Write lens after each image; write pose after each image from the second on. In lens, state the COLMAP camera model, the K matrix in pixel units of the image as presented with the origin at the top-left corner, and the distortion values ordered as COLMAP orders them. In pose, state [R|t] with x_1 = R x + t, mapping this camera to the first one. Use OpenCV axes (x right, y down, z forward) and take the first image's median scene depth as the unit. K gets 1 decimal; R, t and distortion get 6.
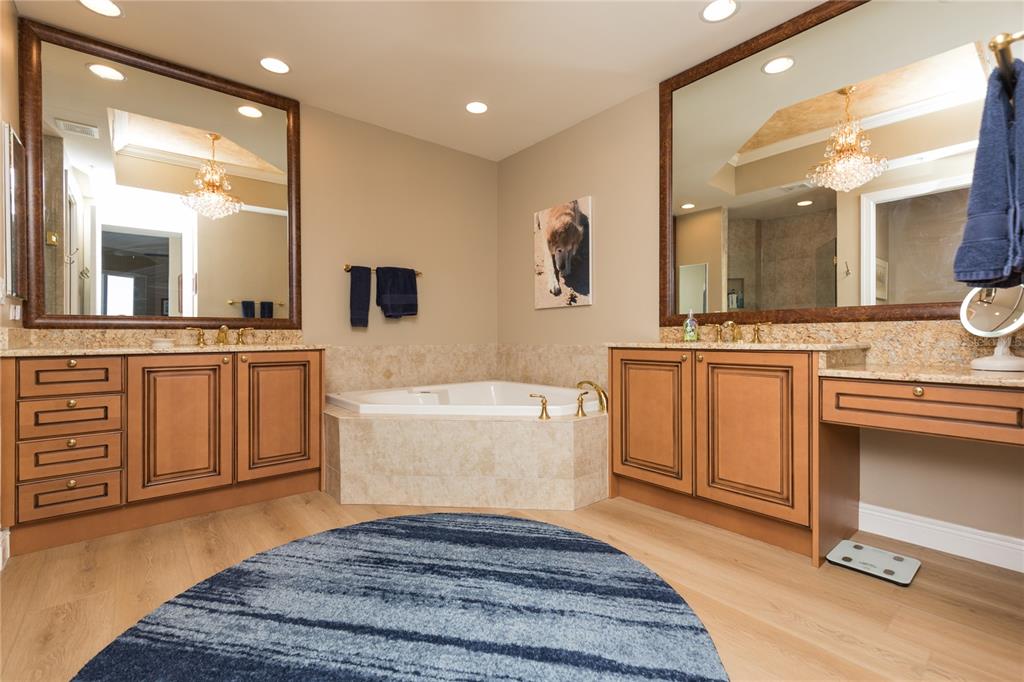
lens RADIAL K [[464.8, 0, 510.0], [0, 464.8, 338.7], [0, 0, 1]] dist [0.003939, 0.000290]
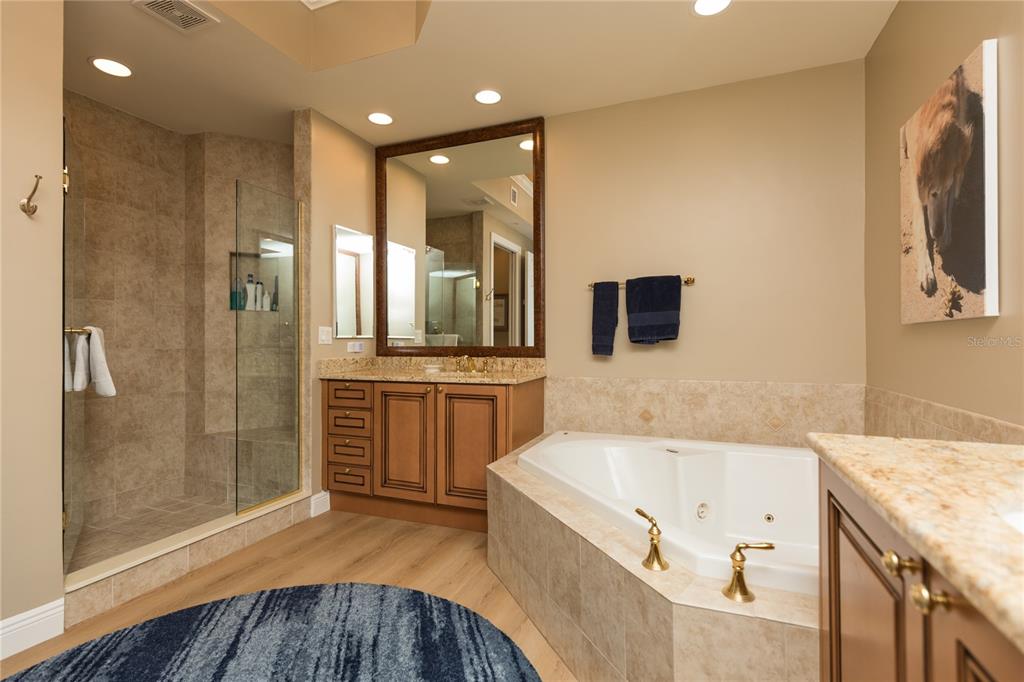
lens RADIAL K [[464.8, 0, 513.2], [0, 464.8, 338.2], [0, 0, 1]] dist [0.003939, 0.000290]
pose [[0.484841, -0.001821, -0.874601, 0.406883], [-0.003570, 0.999985, -0.004061, -0.065550], [0.874595, 0.005091, 0.484827, 0.581738]]
